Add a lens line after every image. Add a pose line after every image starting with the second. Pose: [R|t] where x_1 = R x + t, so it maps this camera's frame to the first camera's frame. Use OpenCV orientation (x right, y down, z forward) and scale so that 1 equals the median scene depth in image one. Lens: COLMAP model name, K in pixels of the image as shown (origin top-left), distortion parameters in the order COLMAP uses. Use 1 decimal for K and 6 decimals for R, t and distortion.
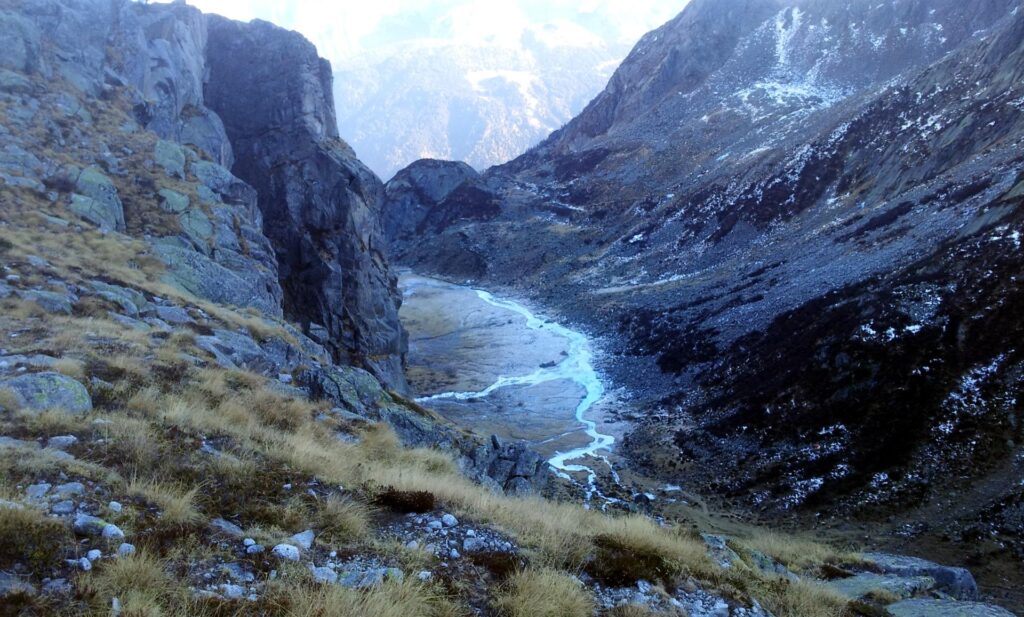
lens RADIAL K [[851.5, 0, 529.0], [0, 851.5, 304.7], [0, 0, 1]] dist [0.067126, -0.147755]
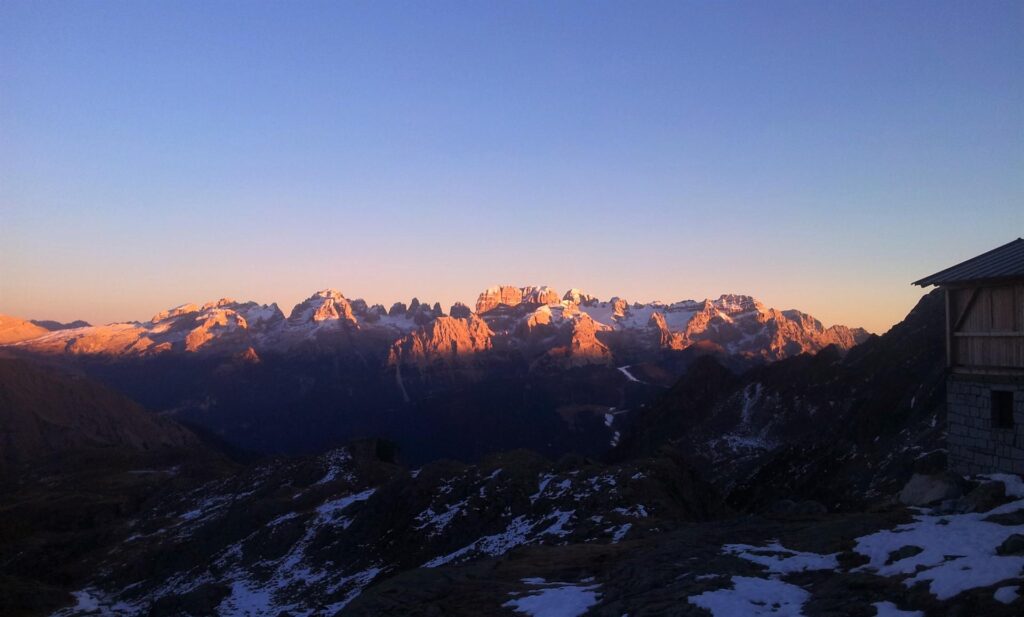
lens RADIAL K [[851.5, 0, 529.0], [0, 851.5, 304.7], [0, 0, 1]] dist [0.067126, -0.147755]
pose [[0.992894, 0.020461, -0.117232, 0.107410], [-0.062571, 0.927707, -0.368027, 0.074937], [0.101226, 0.372747, 0.922395, -0.391270]]
